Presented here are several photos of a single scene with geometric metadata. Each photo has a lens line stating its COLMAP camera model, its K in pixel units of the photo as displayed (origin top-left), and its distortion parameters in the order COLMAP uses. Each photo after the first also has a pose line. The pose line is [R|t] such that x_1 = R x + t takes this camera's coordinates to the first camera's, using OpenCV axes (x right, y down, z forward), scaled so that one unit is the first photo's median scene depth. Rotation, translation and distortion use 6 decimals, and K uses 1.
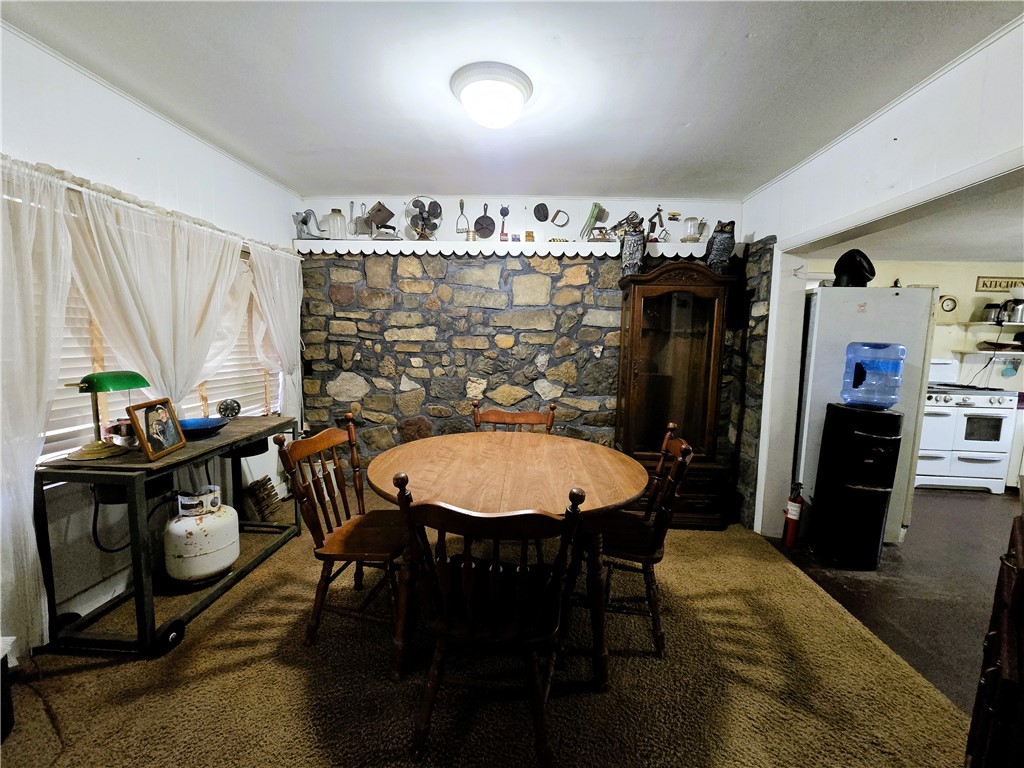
lens RADIAL K [[417.2, 0, 505.6], [0, 417.2, 382.1], [0, 0, 1]] dist [-0.004073, 0.000205]
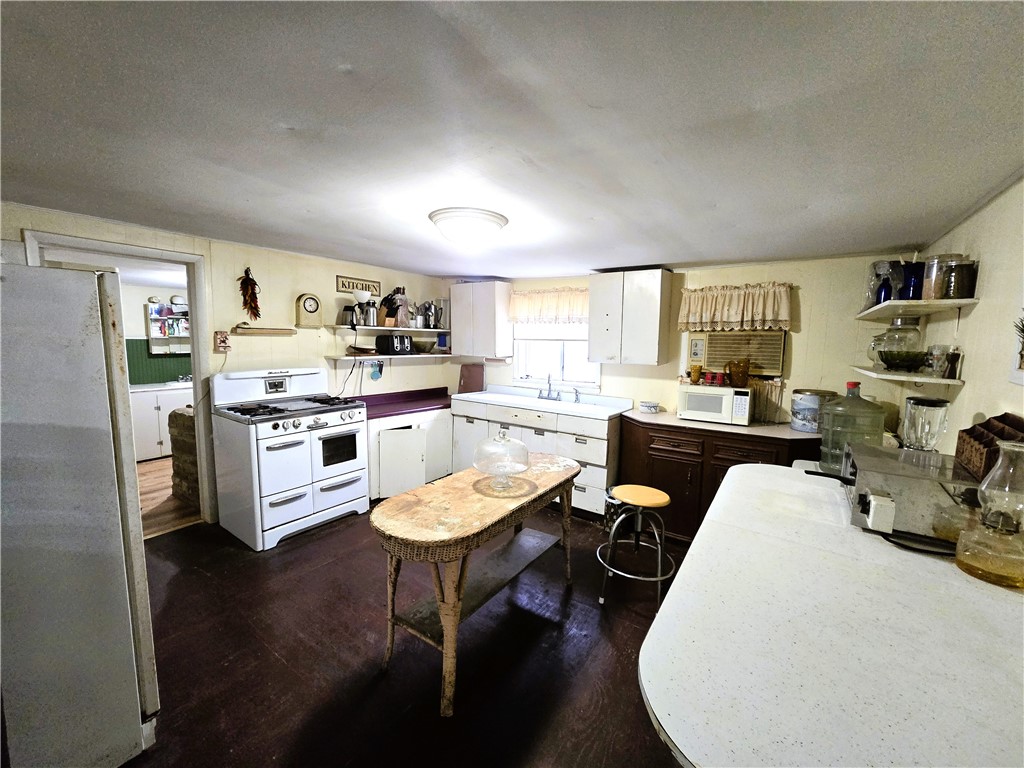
lens RADIAL K [[417.2, 0, 510.5], [0, 417.2, 386.1], [0, 0, 1]] dist [-0.004073, 0.000205]
pose [[0.508837, -0.116074, 0.853001, 0.535955], [0.088433, 0.992674, 0.082328, -0.054516], [-0.856308, 0.033542, 0.515374, 0.208615]]
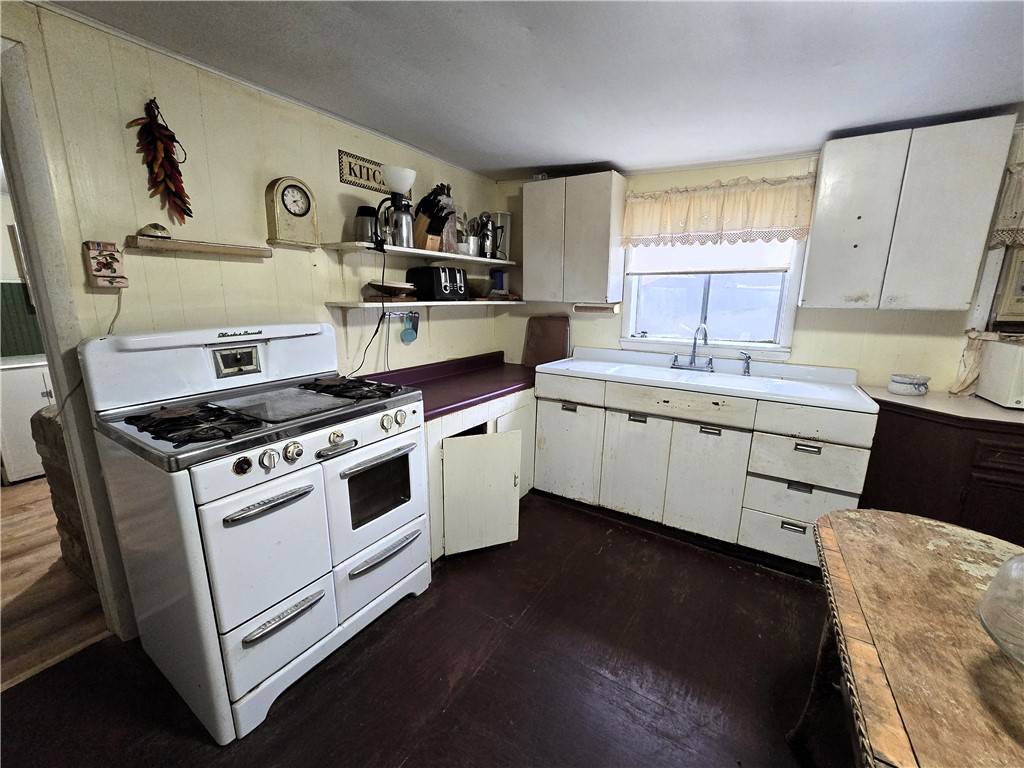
lens RADIAL K [[417.2, 0, 510.2], [0, 417.2, 385.1], [0, 0, 1]] dist [-0.004073, 0.000205]
pose [[0.458942, -0.211810, 0.862849, 0.770606], [0.099135, 0.977311, 0.187179, -0.054708], [-0.882918, -0.000366, 0.469527, 0.607085]]
